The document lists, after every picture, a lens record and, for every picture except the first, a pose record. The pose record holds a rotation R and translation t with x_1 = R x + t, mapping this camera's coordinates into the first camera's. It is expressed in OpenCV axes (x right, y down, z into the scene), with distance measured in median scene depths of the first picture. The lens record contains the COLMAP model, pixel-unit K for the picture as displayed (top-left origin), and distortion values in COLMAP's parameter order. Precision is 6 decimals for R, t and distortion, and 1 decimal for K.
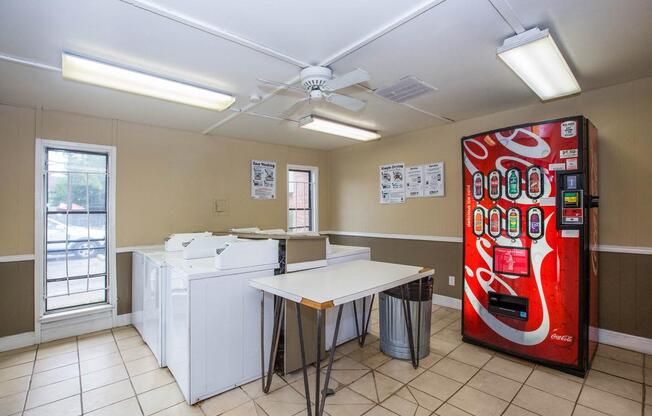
lens RADIAL K [[290.3, 0, 326.0], [0, 290.3, 208.0], [0, 0, 1]] dist [0.000409, 0.000203]
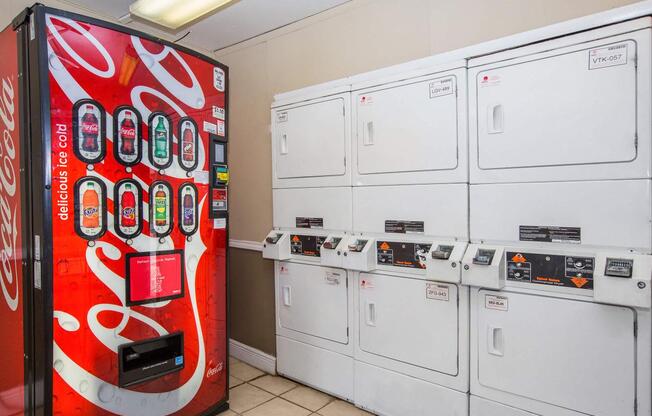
lens RADIAL K [[410.3, 0, 325.9], [0, 410.3, 216.0], [0, 0, 1]] dist [-0.002021, 0.000293]
pose [[-0.135913, -0.008688, 0.990683, -0.195914], [-0.025678, 0.999657, 0.005244, 0.051855], [-0.990388, -0.024726, -0.136090, 0.788542]]
